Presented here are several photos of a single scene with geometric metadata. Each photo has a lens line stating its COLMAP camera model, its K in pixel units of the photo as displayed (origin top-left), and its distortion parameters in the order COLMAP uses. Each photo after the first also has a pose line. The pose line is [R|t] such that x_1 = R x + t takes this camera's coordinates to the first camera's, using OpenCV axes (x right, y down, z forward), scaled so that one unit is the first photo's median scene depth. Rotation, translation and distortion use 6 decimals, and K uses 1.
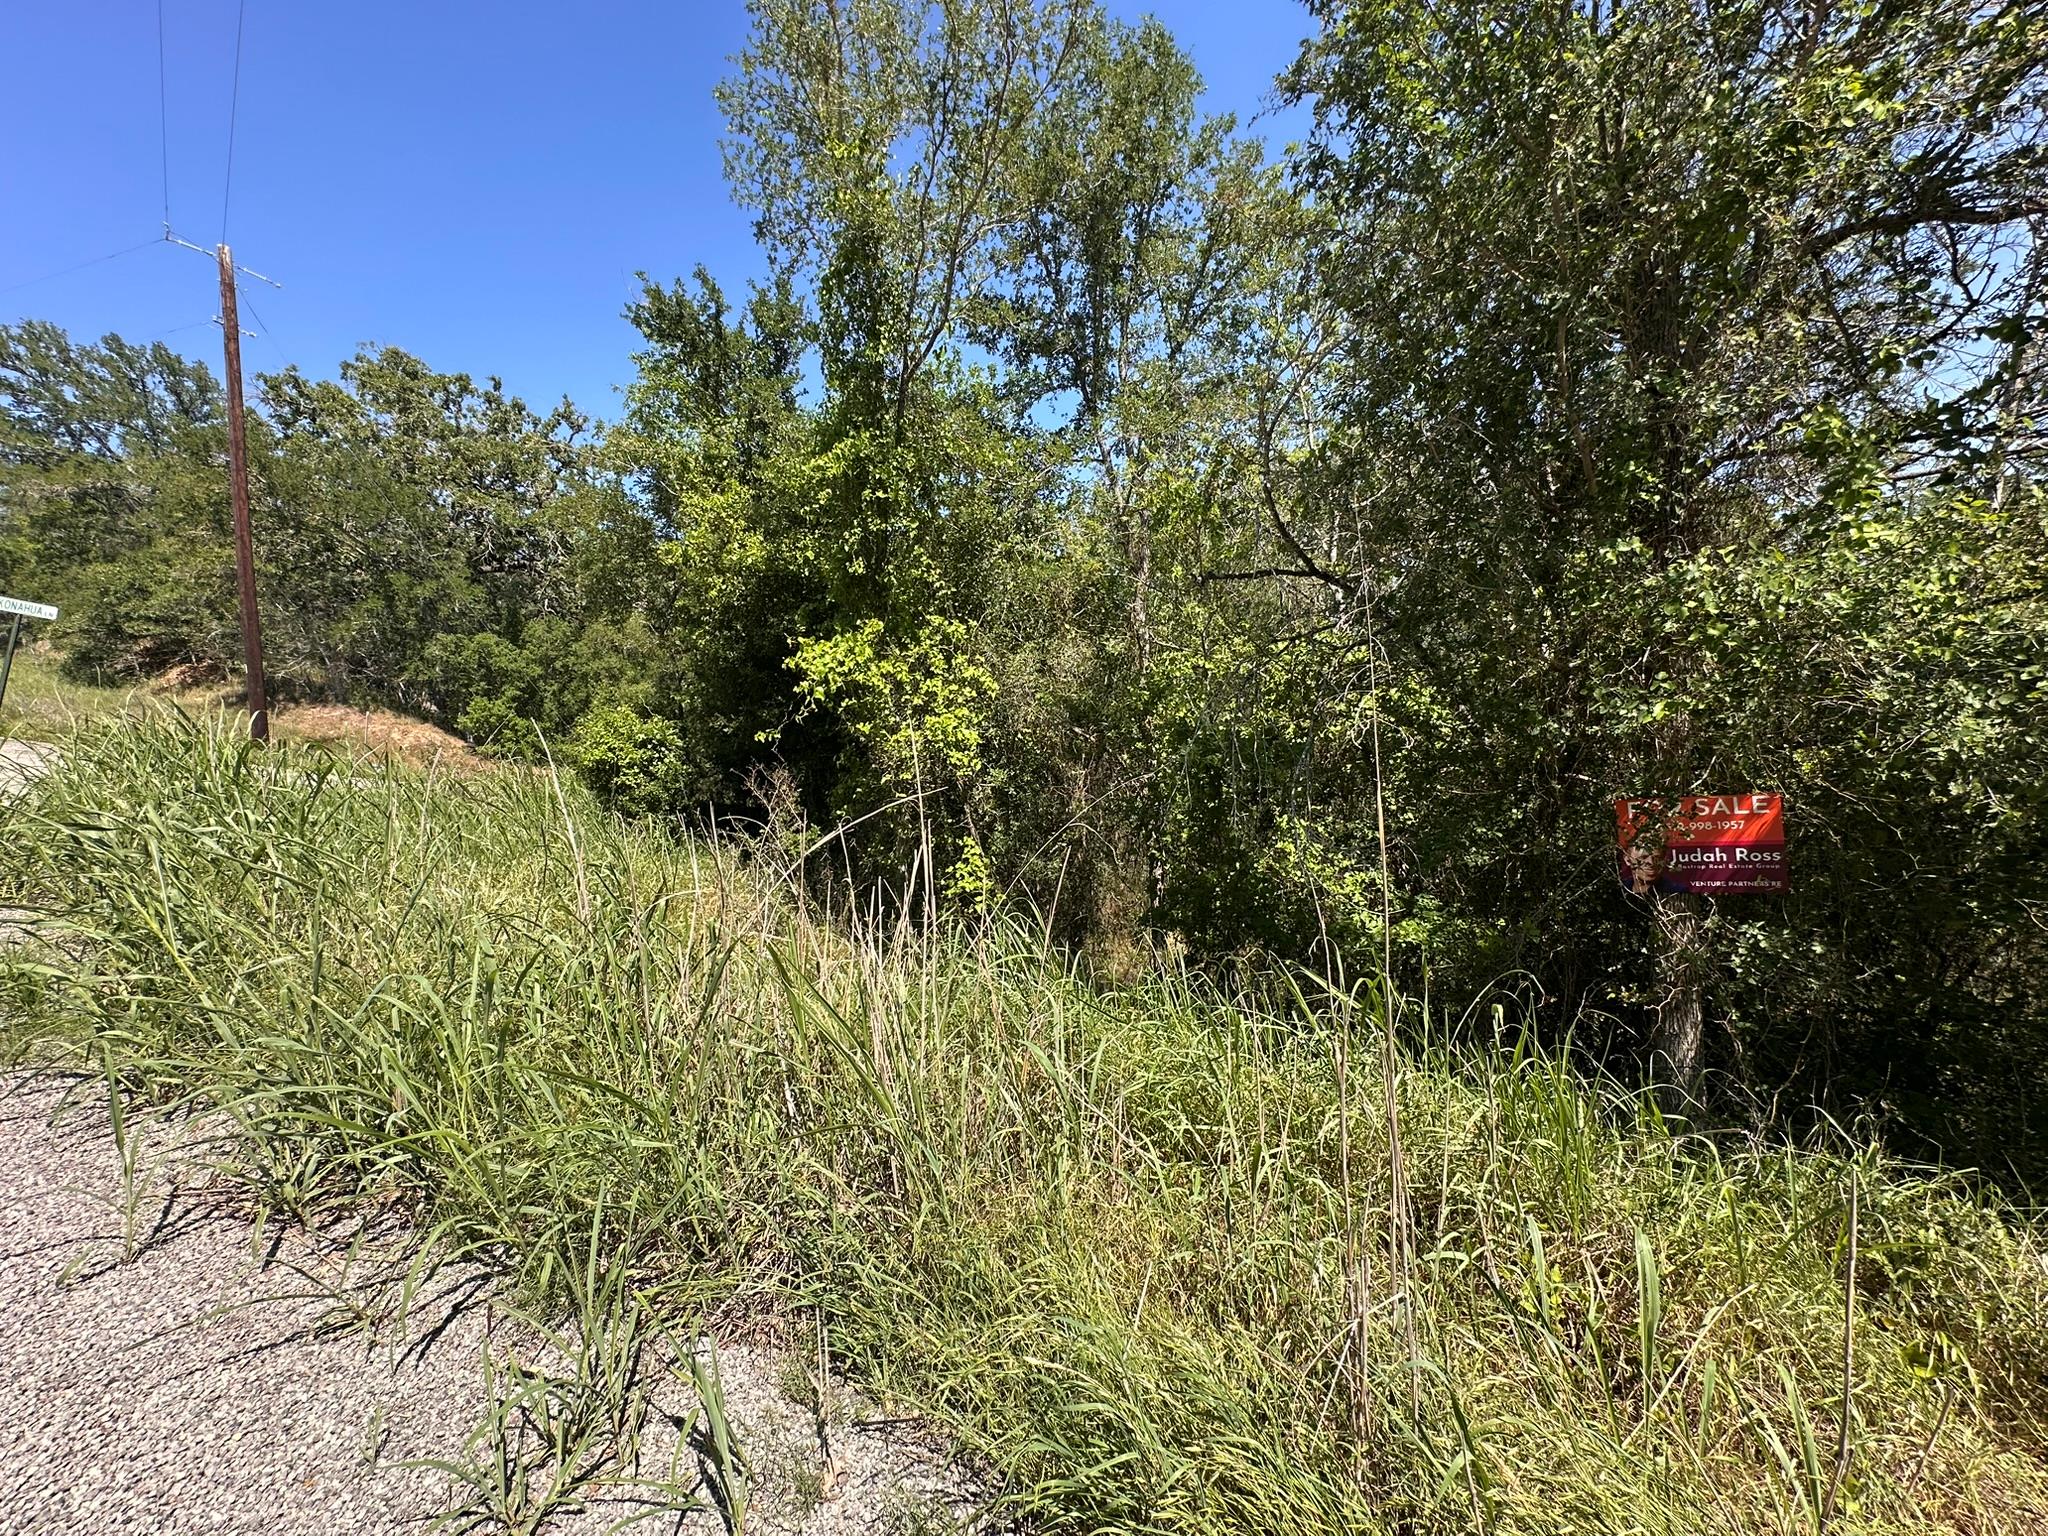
lens RADIAL K [[815.6, 0, 1023.2], [0, 815.6, 767.9], [0, 0, 1]] dist [0.001309, -0.000172]
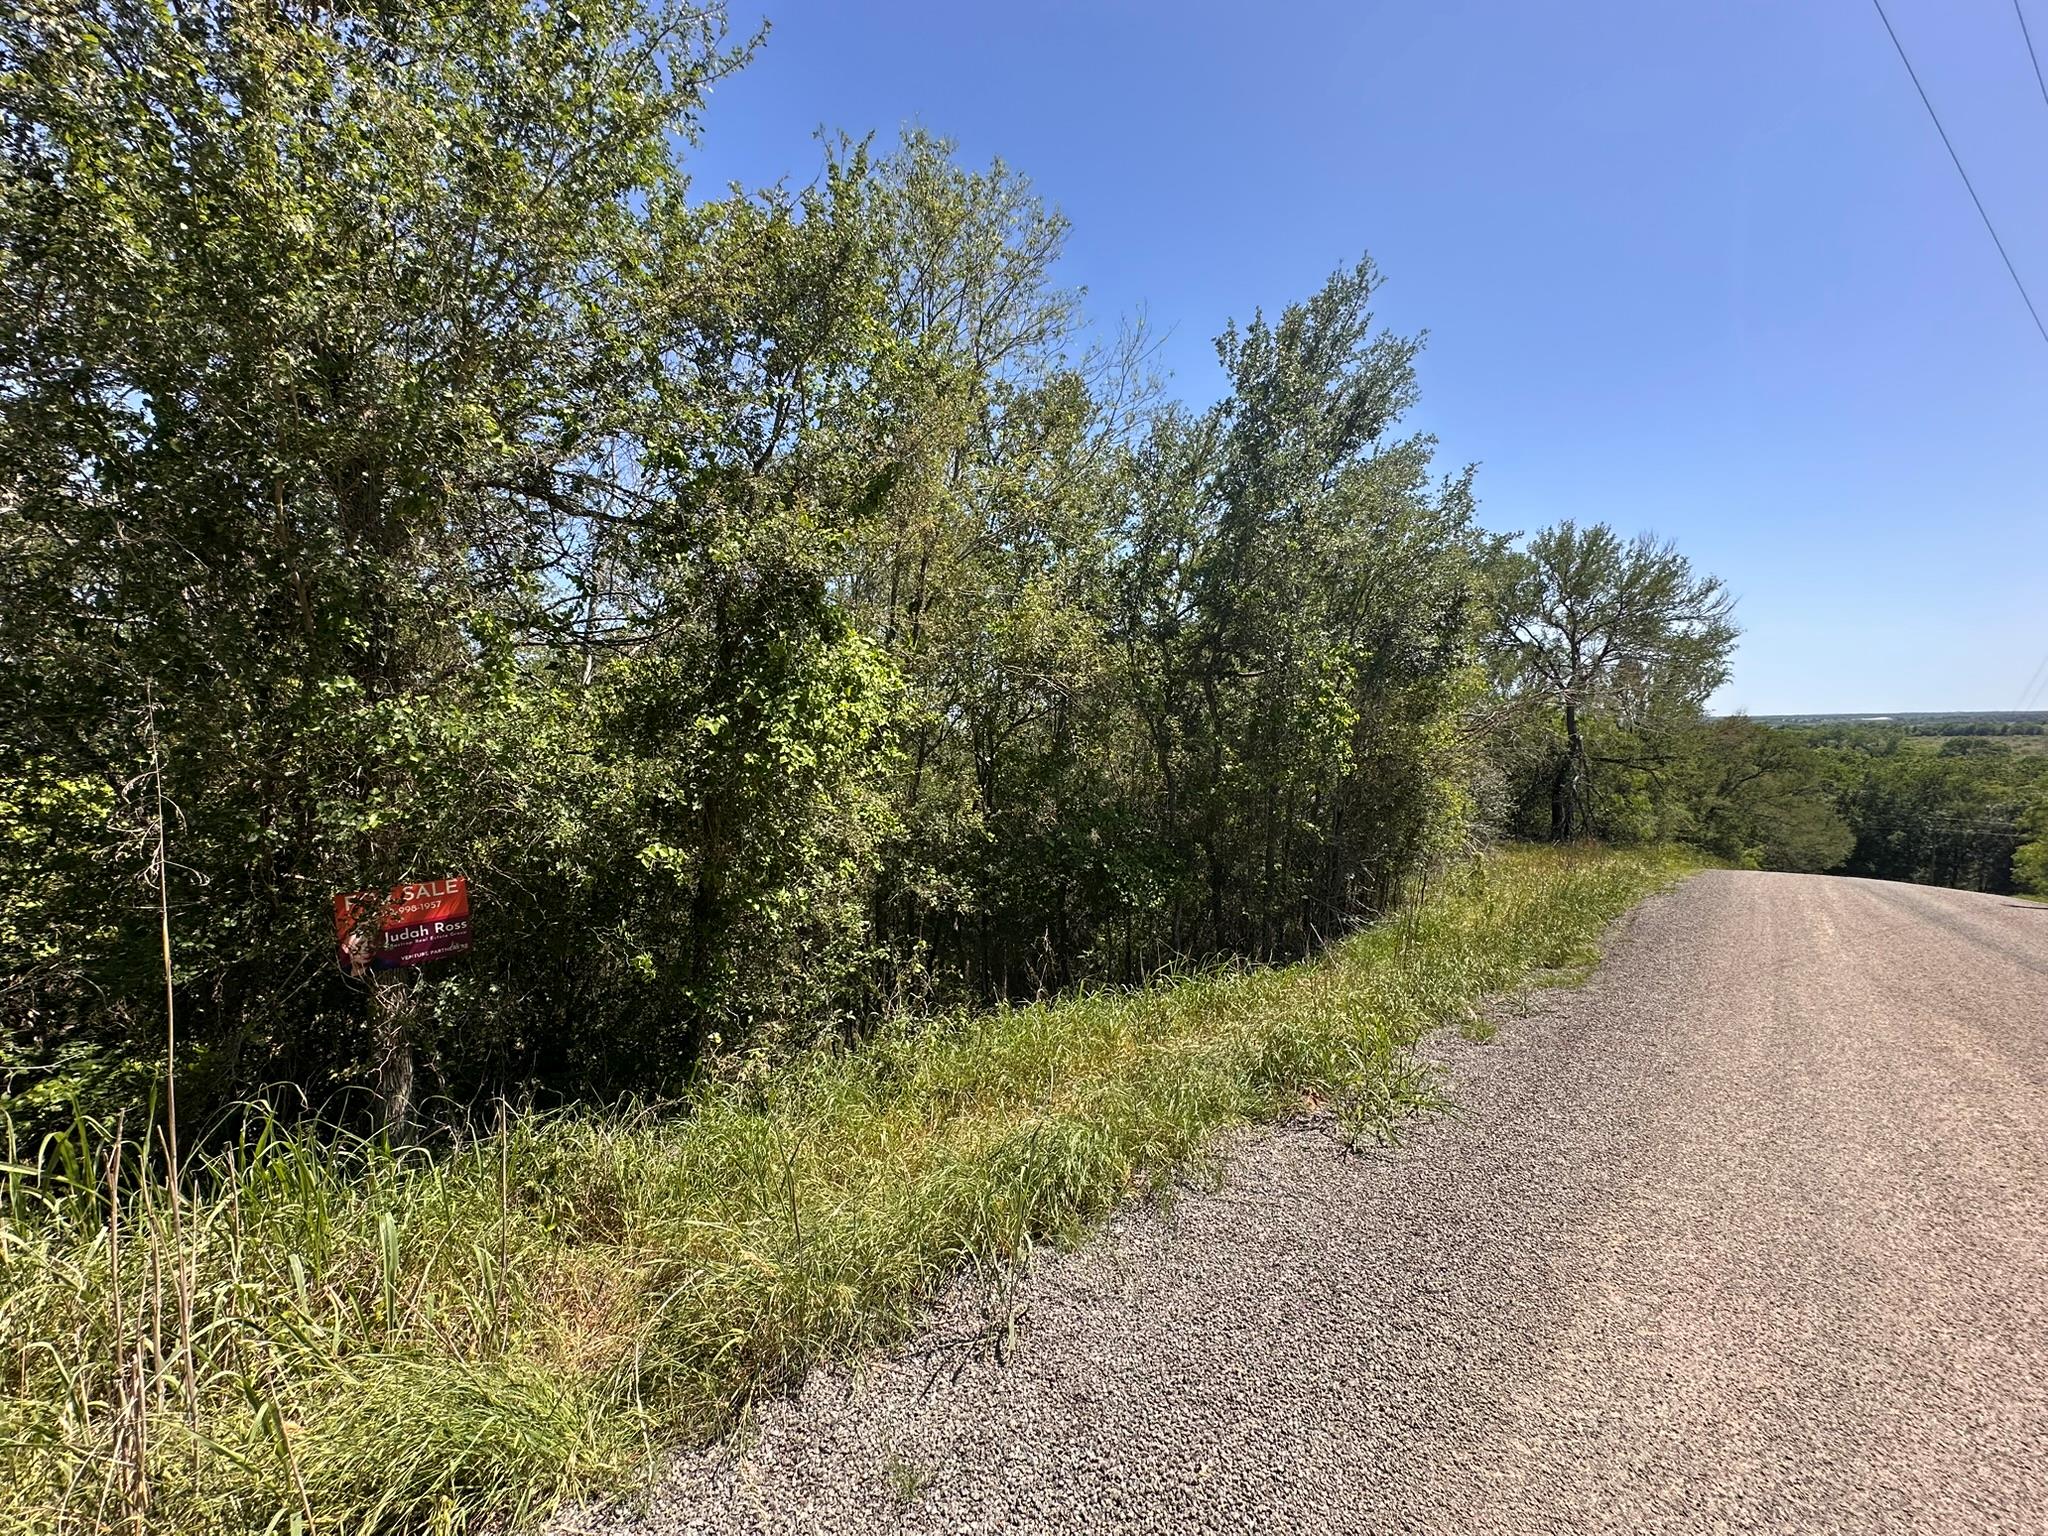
lens RADIAL K [[815.6, 0, 1023.2], [0, 815.6, 767.9], [0, 0, 1]] dist [0.001309, -0.000172]
pose [[0.224635, 0.032540, 0.973900, -0.067950], [0.065141, 0.996705, -0.048327, -0.008861], [-0.972263, 0.074296, 0.221775, -0.077357]]
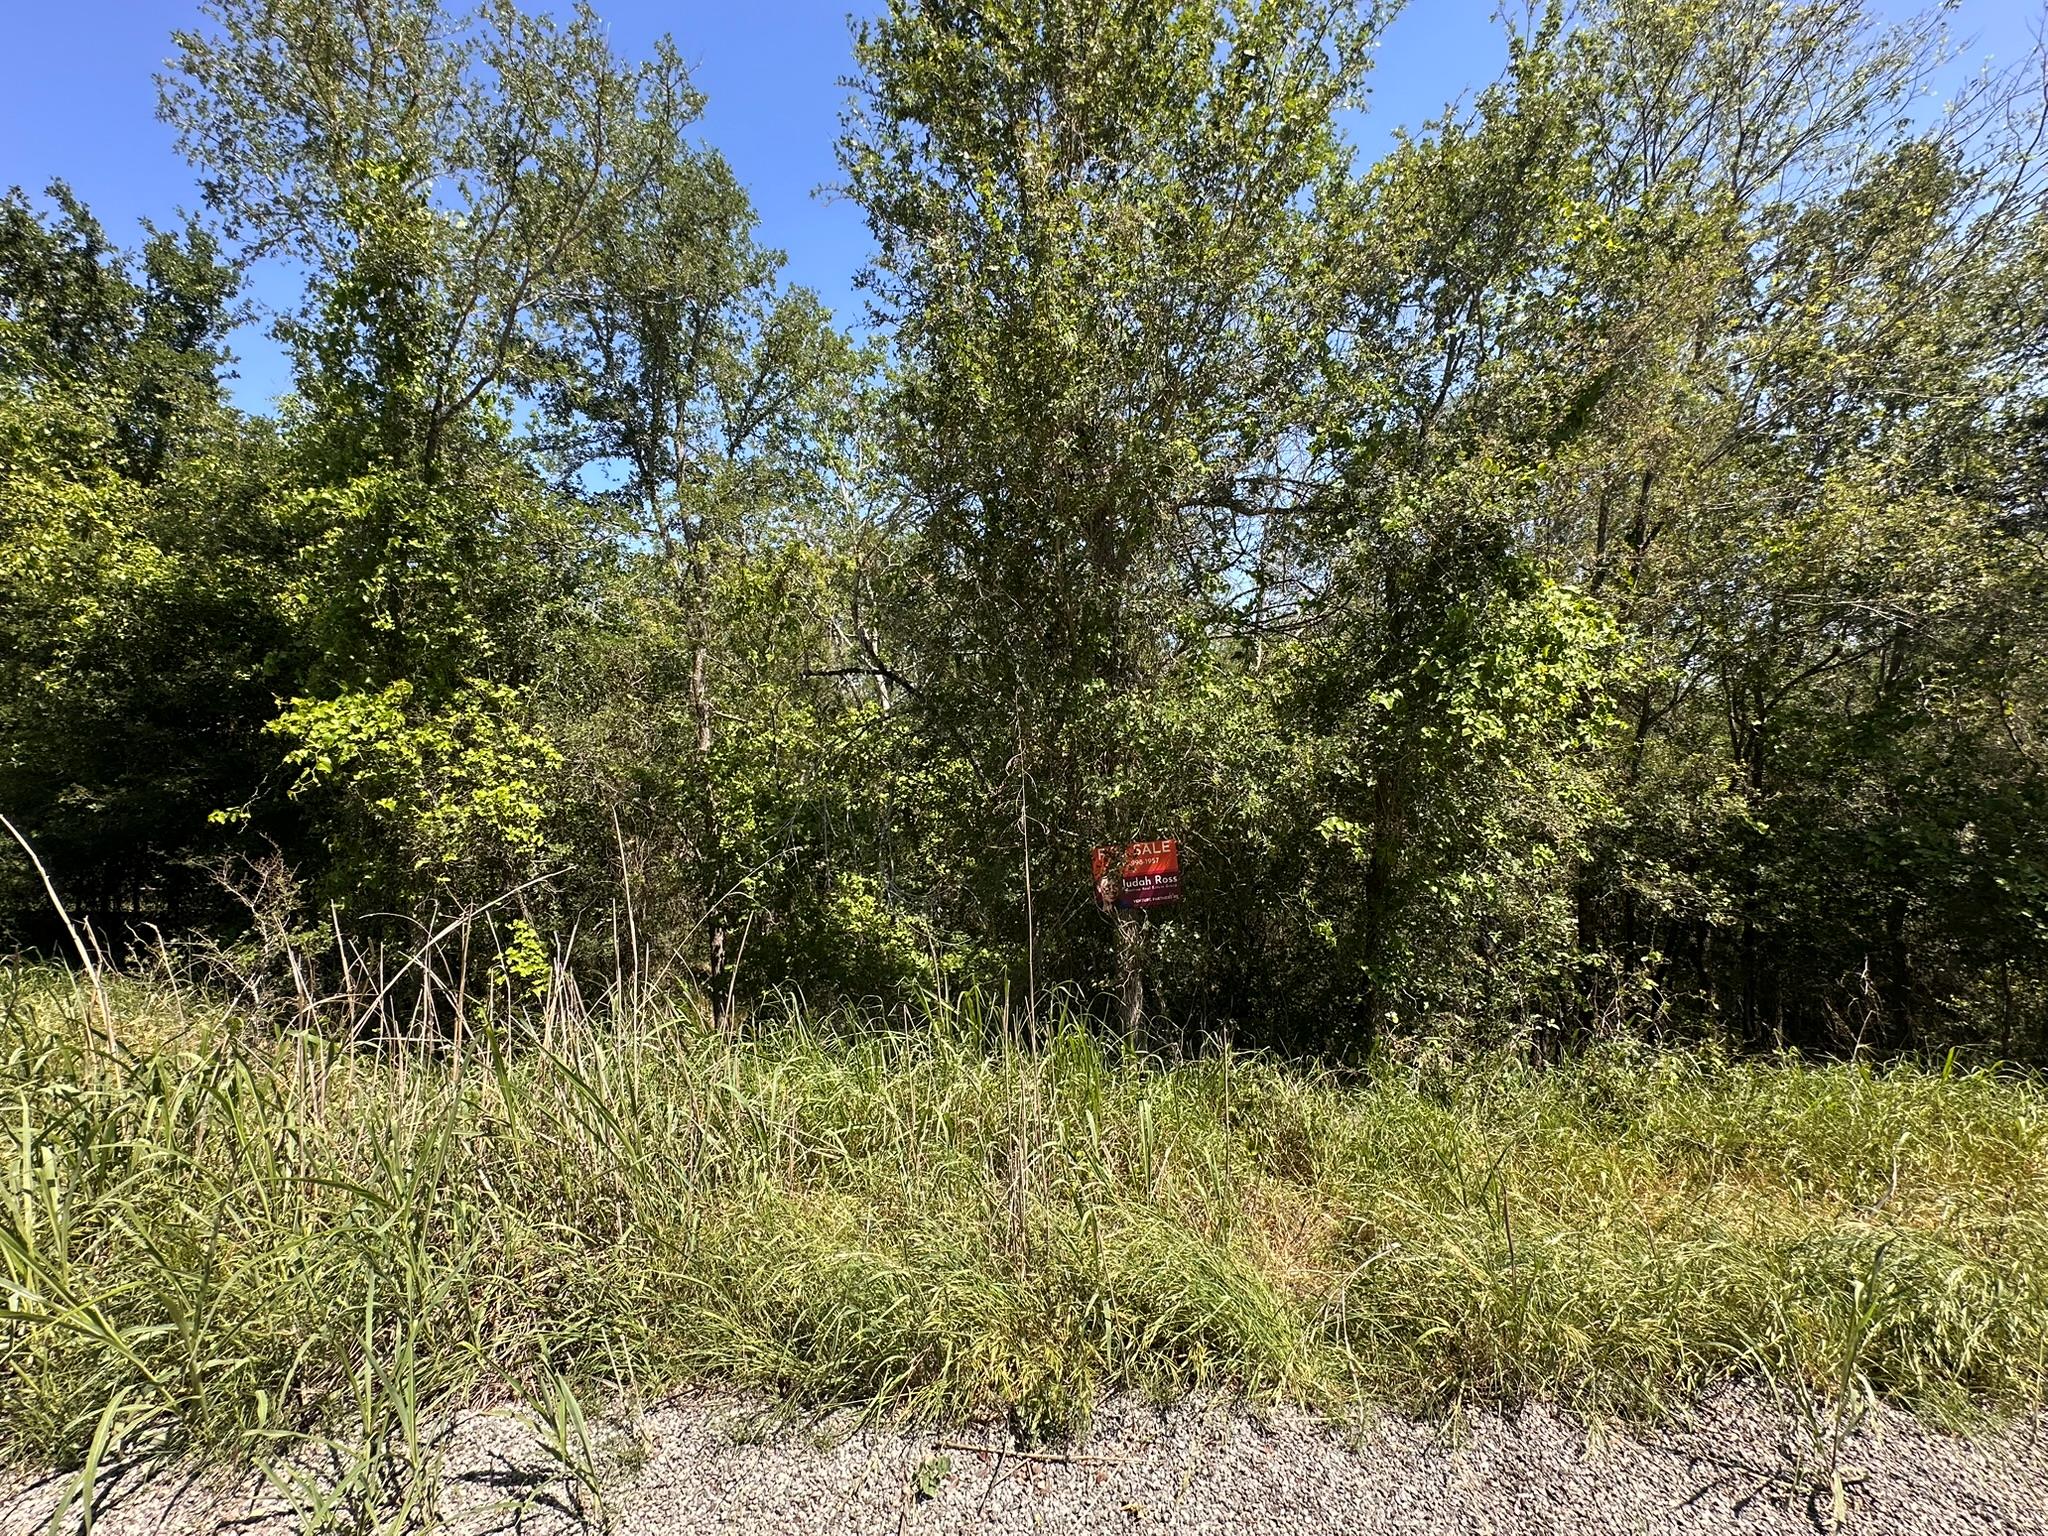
lens RADIAL K [[815.6, 0, 1023.2], [0, 815.6, 767.9], [0, 0, 1]] dist [0.001309, -0.000172]
pose [[0.837243, 0.003887, 0.546818, -0.076889], [0.034697, 0.997582, -0.060216, -0.008817], [-0.545730, 0.069388, 0.835083, -0.070318]]
